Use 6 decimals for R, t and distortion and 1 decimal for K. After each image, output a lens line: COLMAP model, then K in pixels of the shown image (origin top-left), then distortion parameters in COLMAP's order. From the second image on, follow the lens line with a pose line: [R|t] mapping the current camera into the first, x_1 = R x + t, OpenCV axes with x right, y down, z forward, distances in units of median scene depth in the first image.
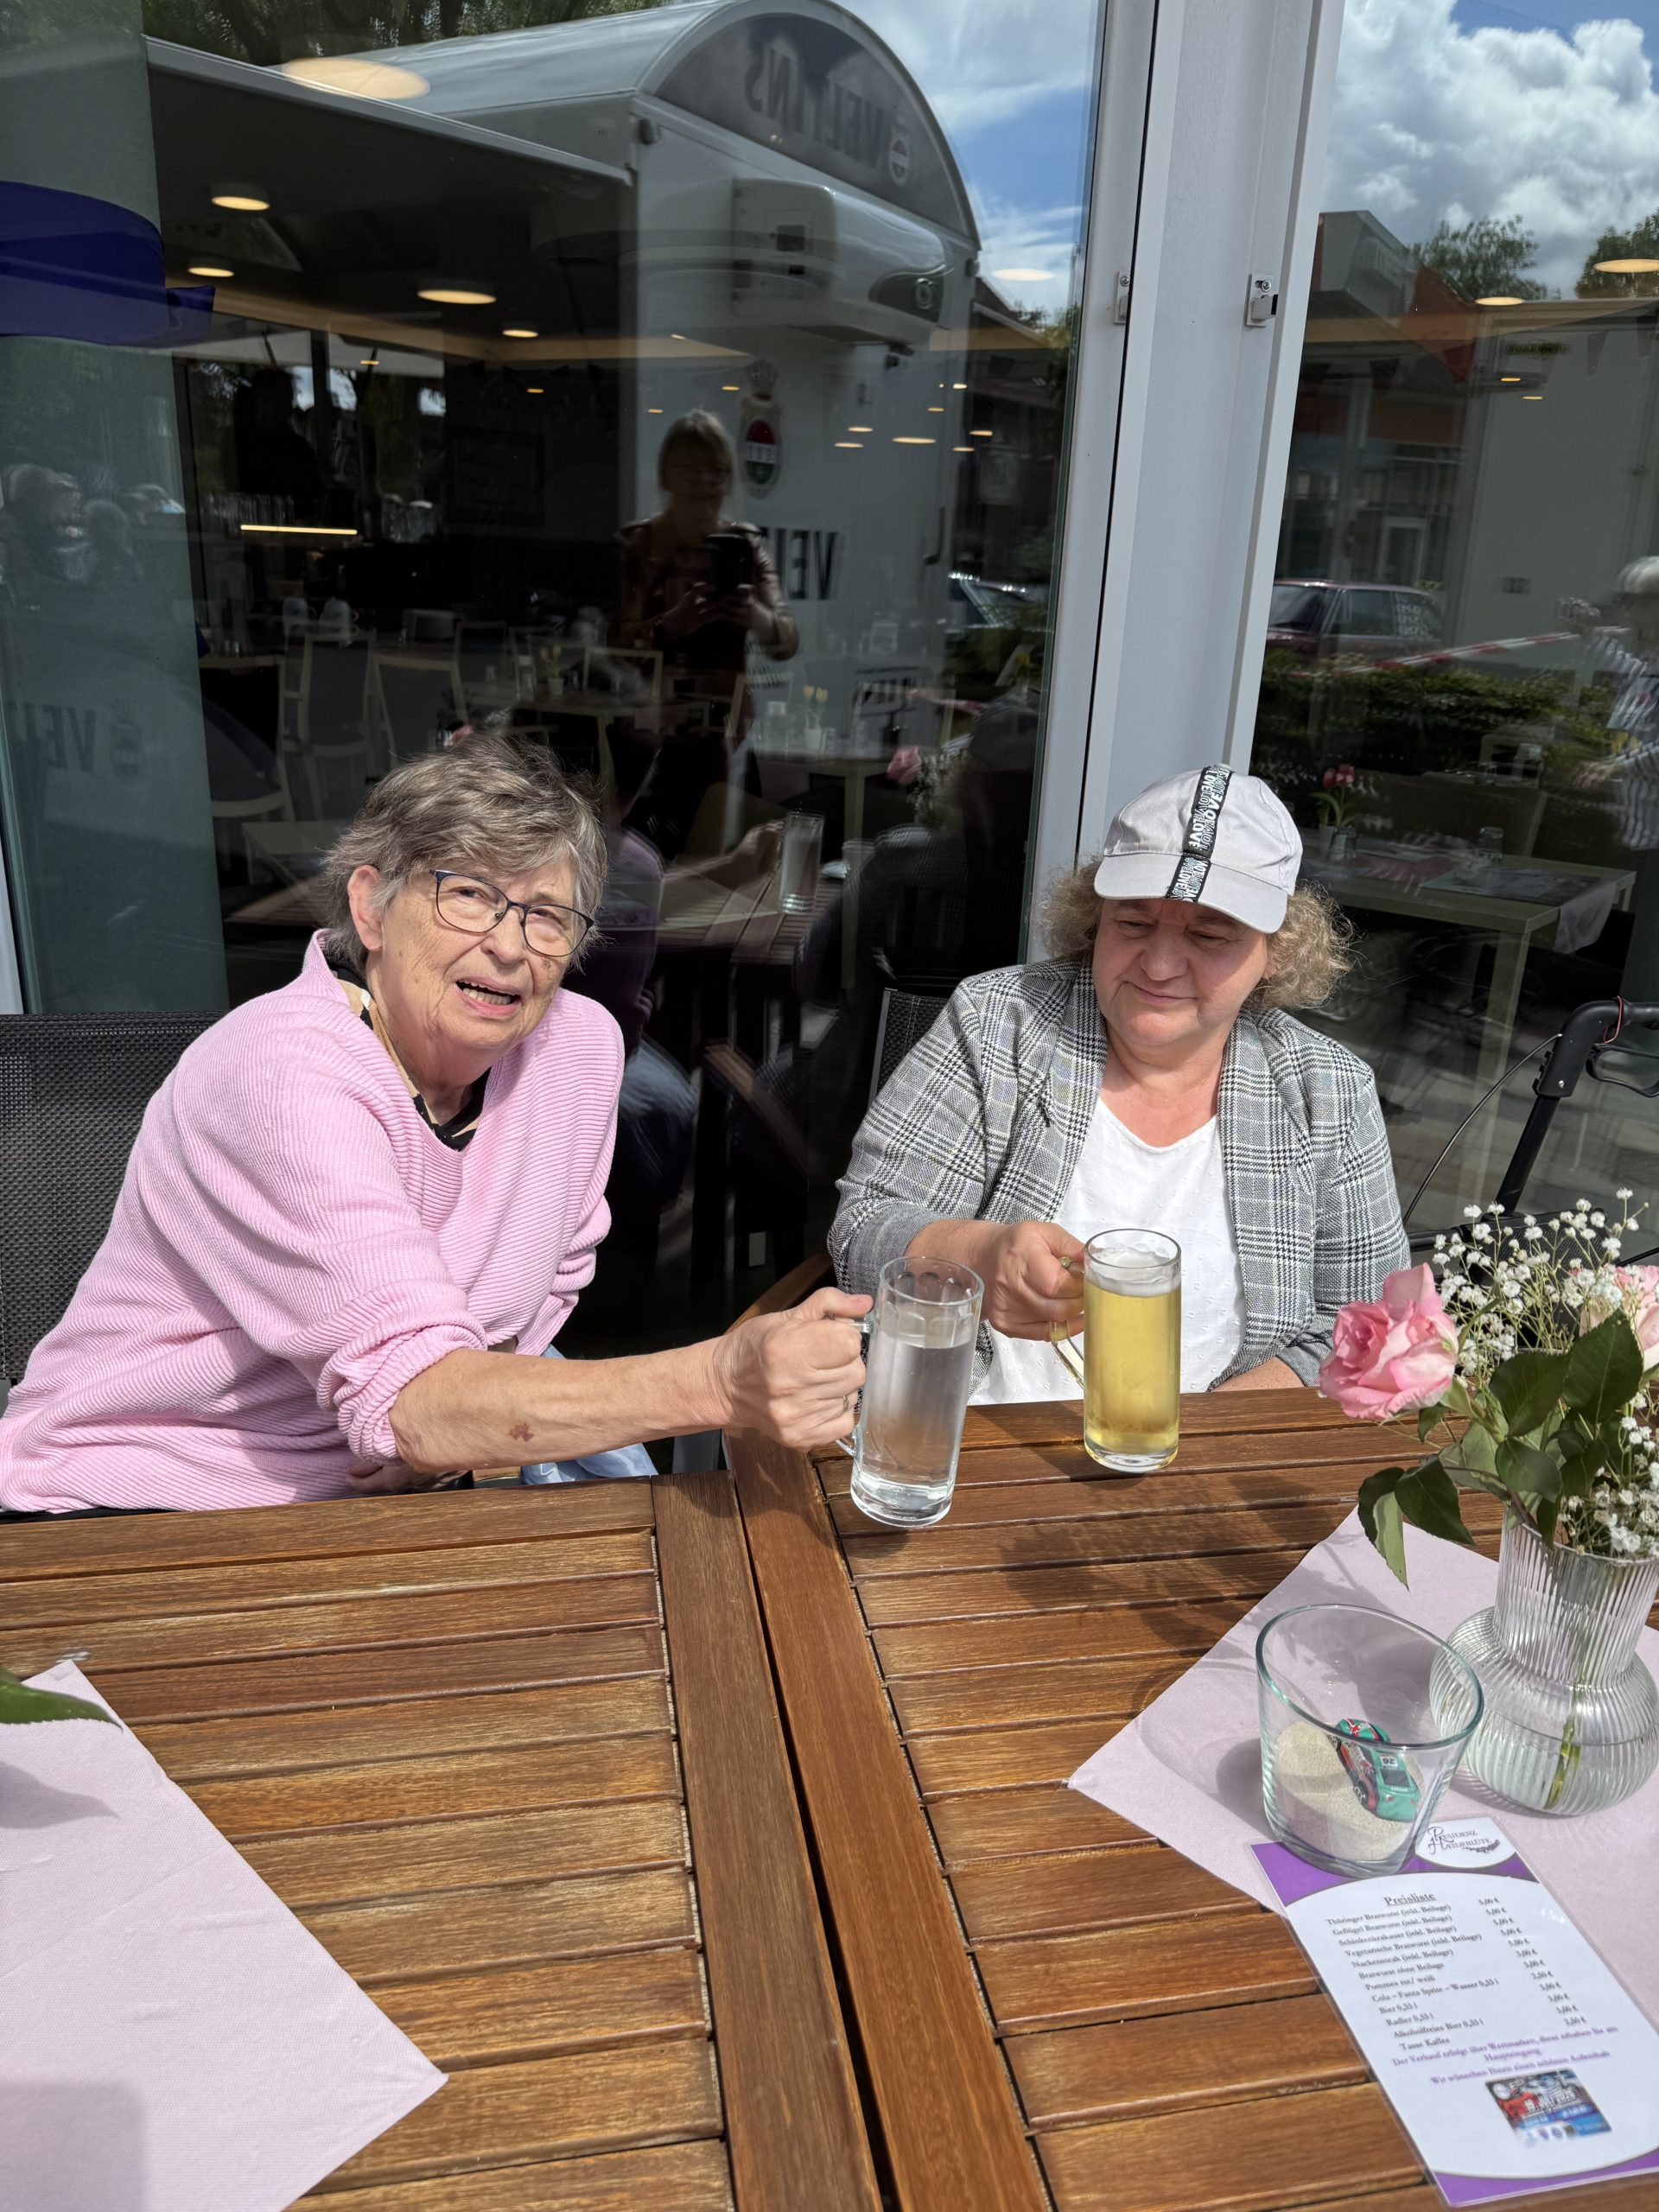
lens RADIAL K [[1573.5, 0, 853.0], [0, 1573.5, 1102.2], [0, 0, 1]] dist [0.003915, -0.009944]
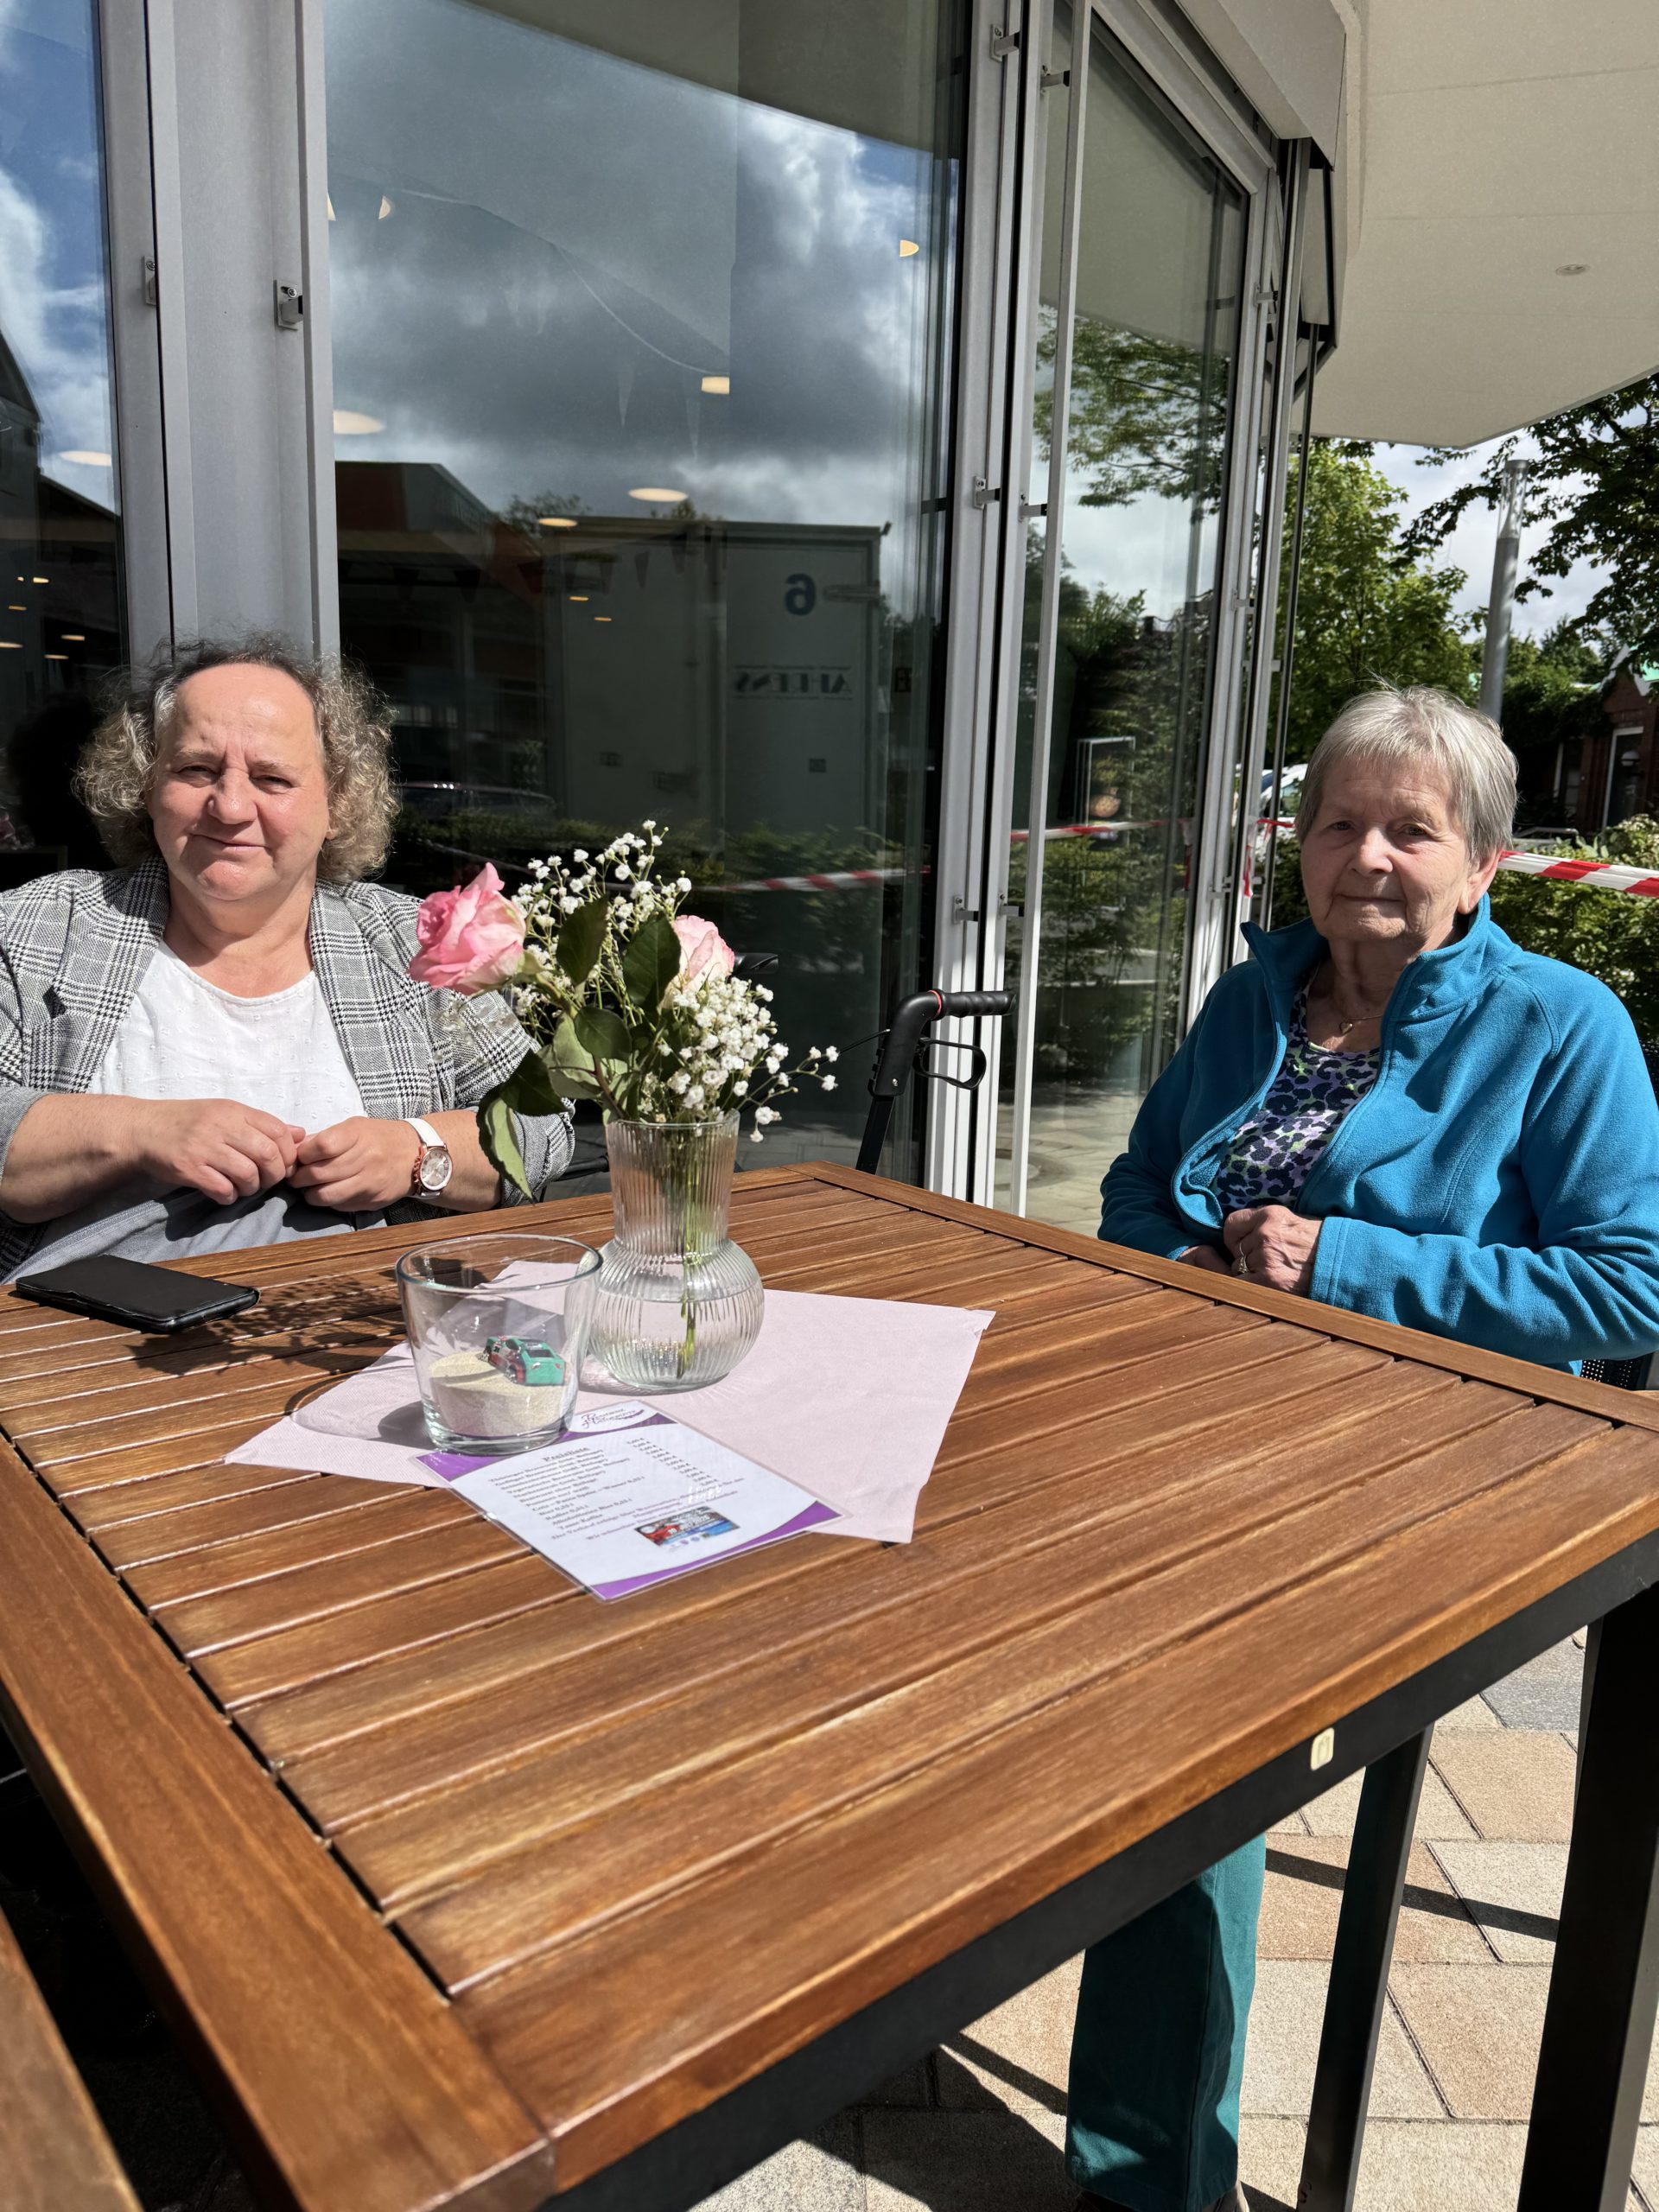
lens RADIAL K [[1531.4, 0, 827.0], [0, 1531.4, 1091.6], [0, 0, 1]] dist [0.082292, -0.105479]
pose [[0.872952, -0.101634, 0.477100, 0.029880], [0.166650, 0.981344, -0.095871, 0.377207], [-0.458456, 0.163199, 0.873604, -0.047374]]
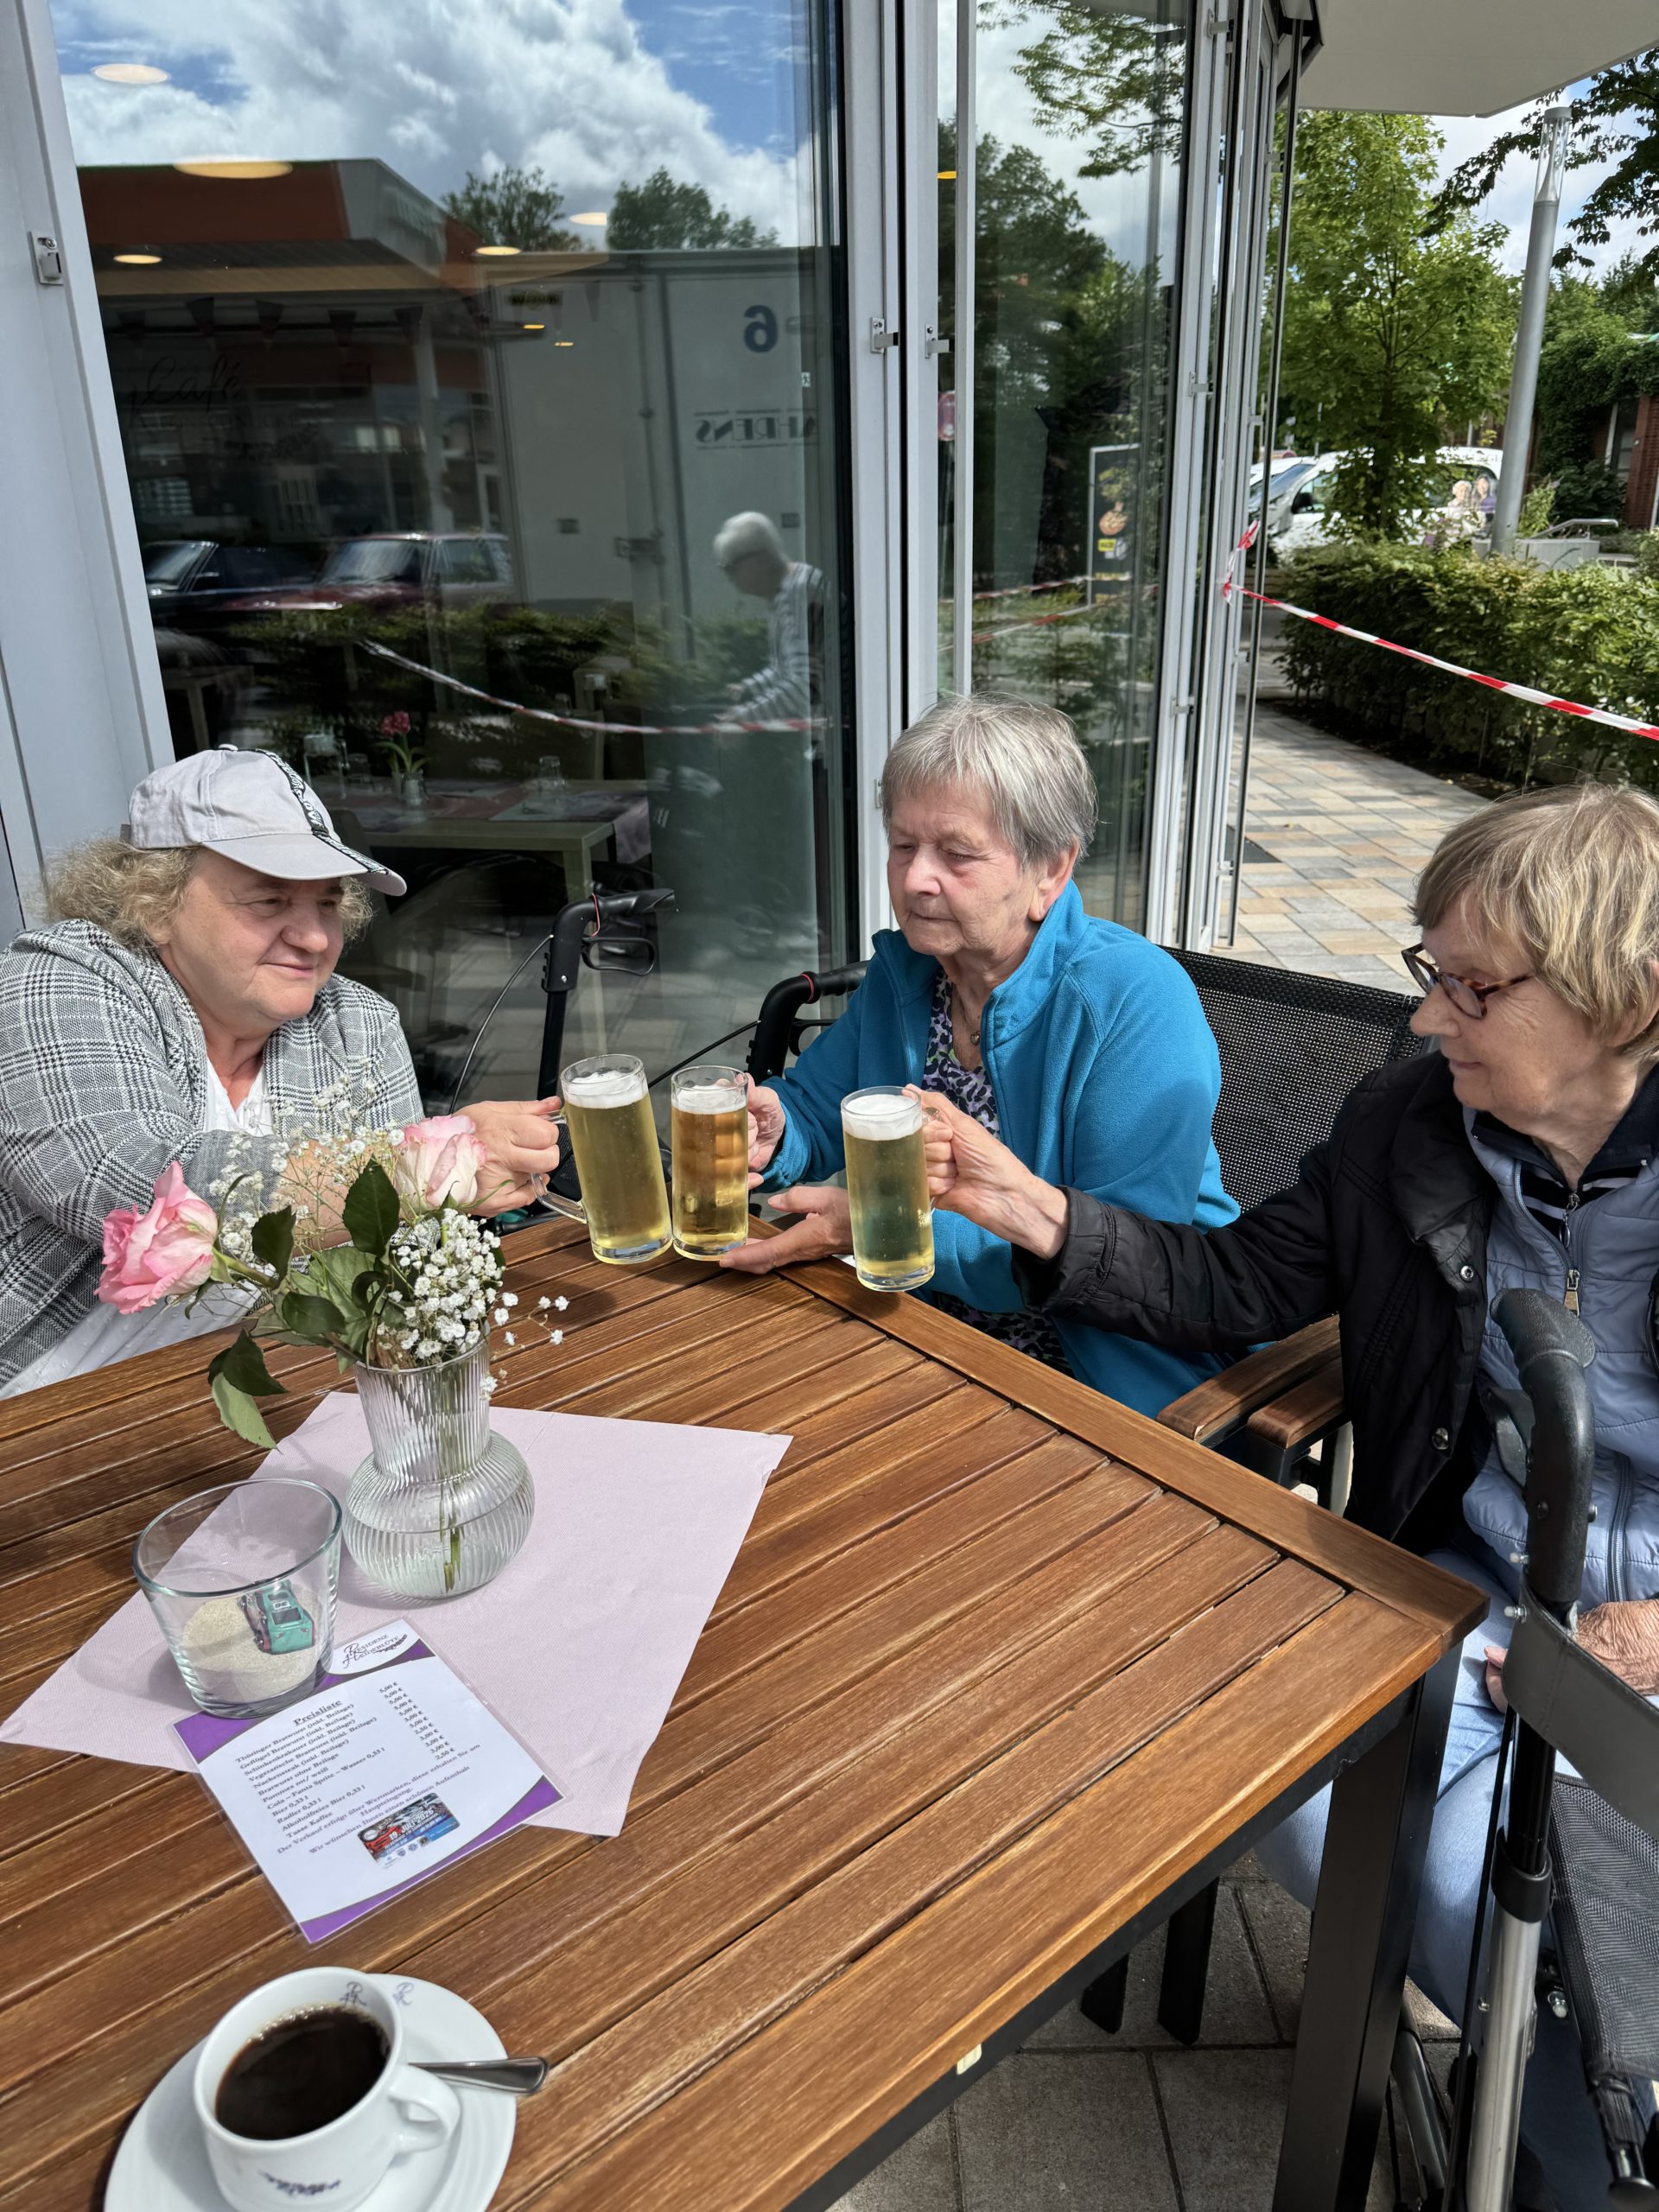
lens RADIAL K [[1553.1, 0, 838.0], [0, 1553.1, 1108.0], [0, 0, 1]] dist [0.009741, 0.003569]
pose [[0.869650, -0.225348, 0.439234, 0.273316], [0.210794, 0.974053, 0.082380, 0.065958], [-0.446401, 0.020946, 0.894588, -0.172873]]
